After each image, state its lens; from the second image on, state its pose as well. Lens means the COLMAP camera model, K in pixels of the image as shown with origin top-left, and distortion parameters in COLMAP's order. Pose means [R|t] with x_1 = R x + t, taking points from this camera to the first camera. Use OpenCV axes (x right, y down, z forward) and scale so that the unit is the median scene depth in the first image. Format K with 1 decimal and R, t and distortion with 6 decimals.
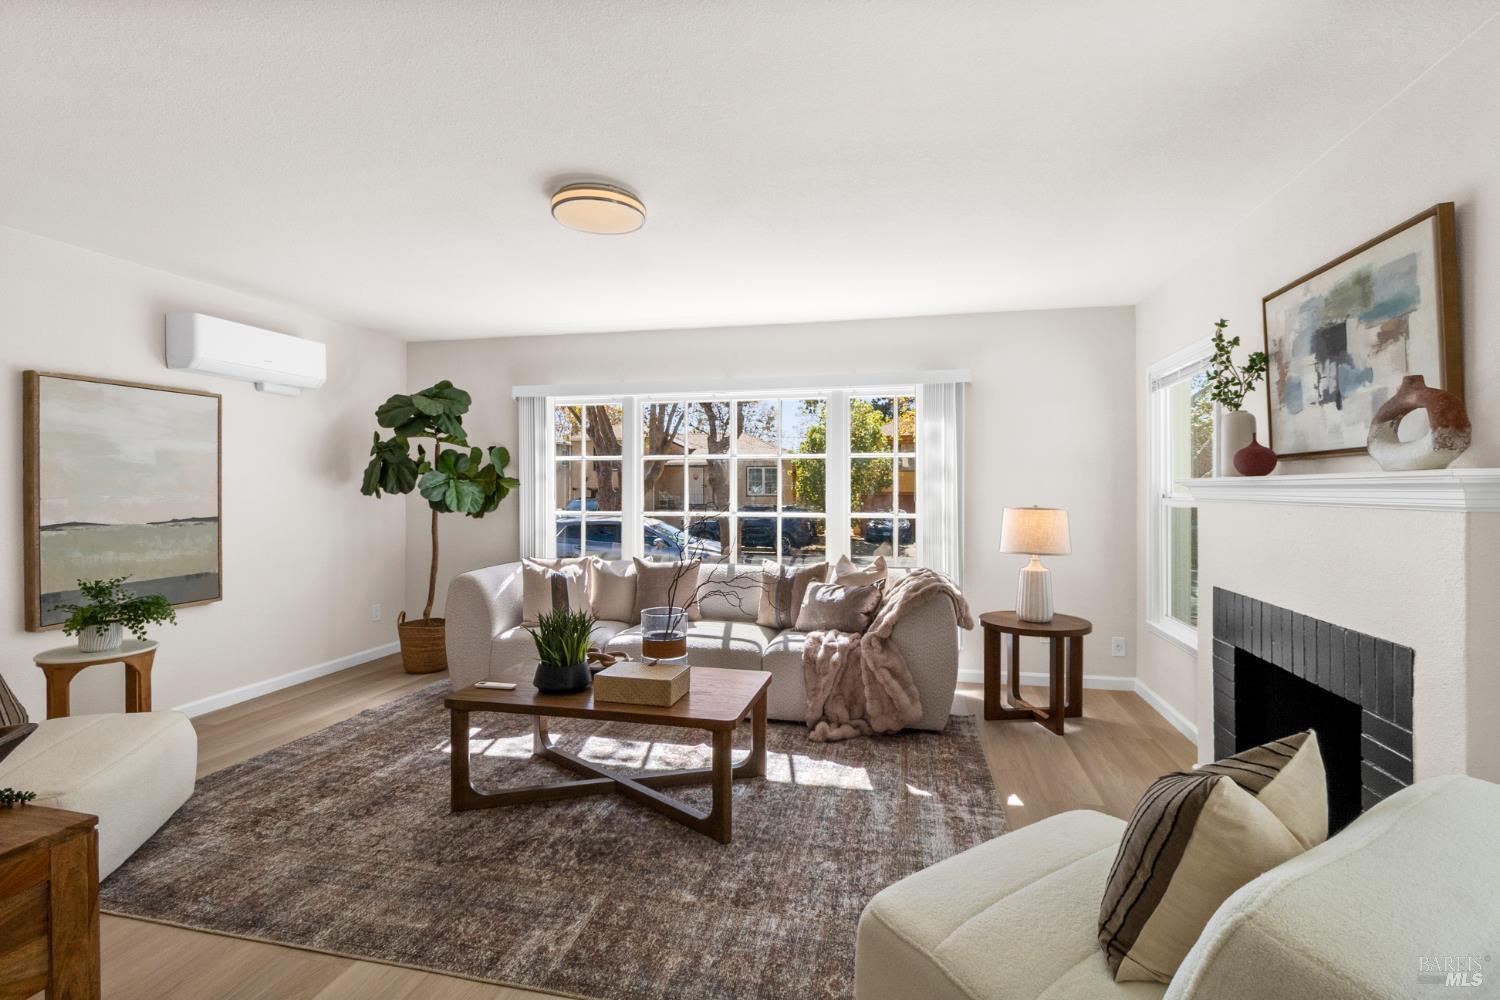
lens RADIAL K [[699.8, 0, 760.0], [0, 699.8, 494.4], [0, 0, 1]] dist [-0.002428, -0.001757]
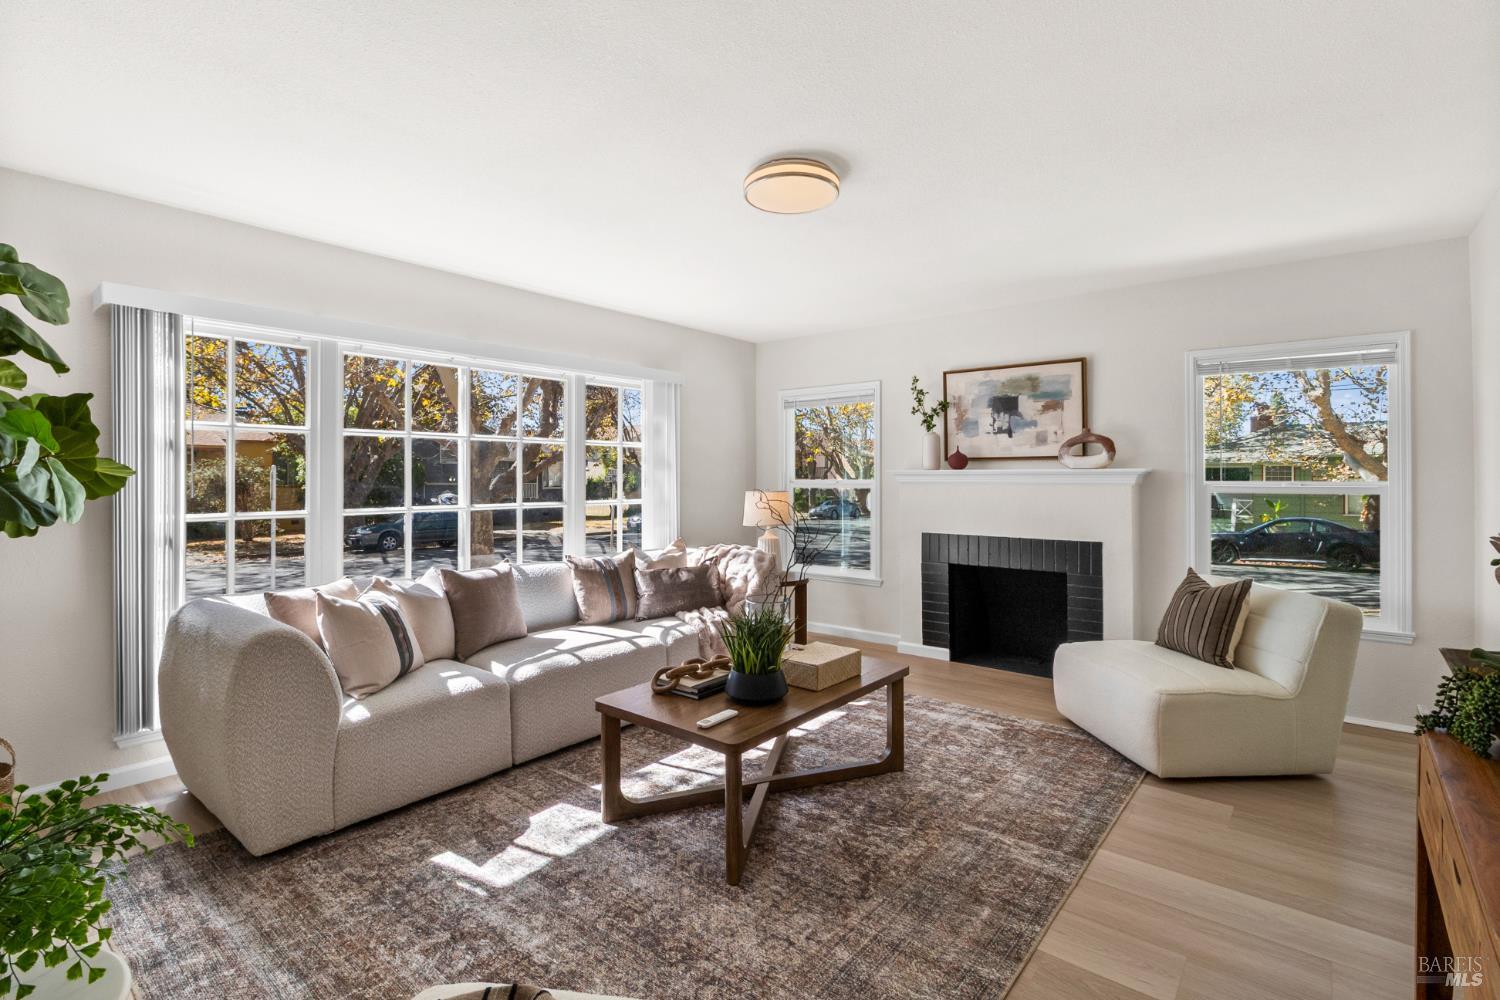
lens RADIAL K [[699.8, 0, 747.2], [0, 699.8, 478.1], [0, 0, 1]] dist [-0.002428, -0.001757]
pose [[0.455700, -0.001566, 0.890132, -1.242081], [0.009018, 0.999955, -0.002857, -0.002924], [-0.890088, 0.009329, 0.455694, 0.683497]]
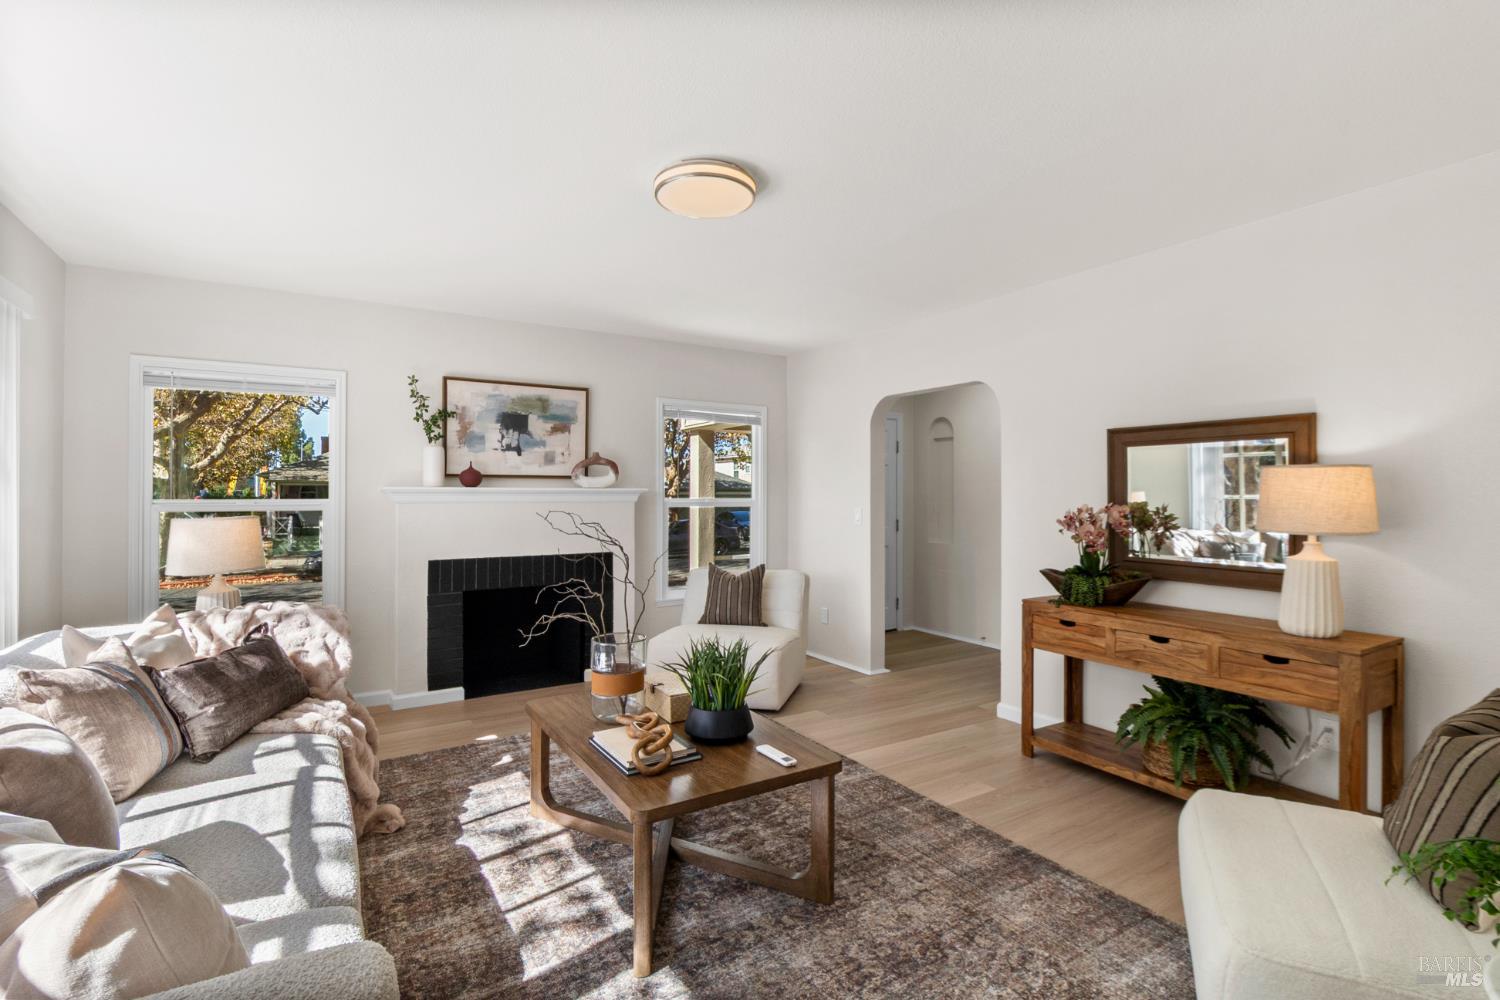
lens RADIAL K [[699.8, 0, 771.2], [0, 699.8, 495.3], [0, 0, 1]] dist [-0.002428, -0.001757]
pose [[-0.706748, -0.000133, 0.707465, -1.040127], [0.006922, 0.999951, 0.007103, -0.013784], [-0.707431, 0.009918, -0.706712, 1.754118]]
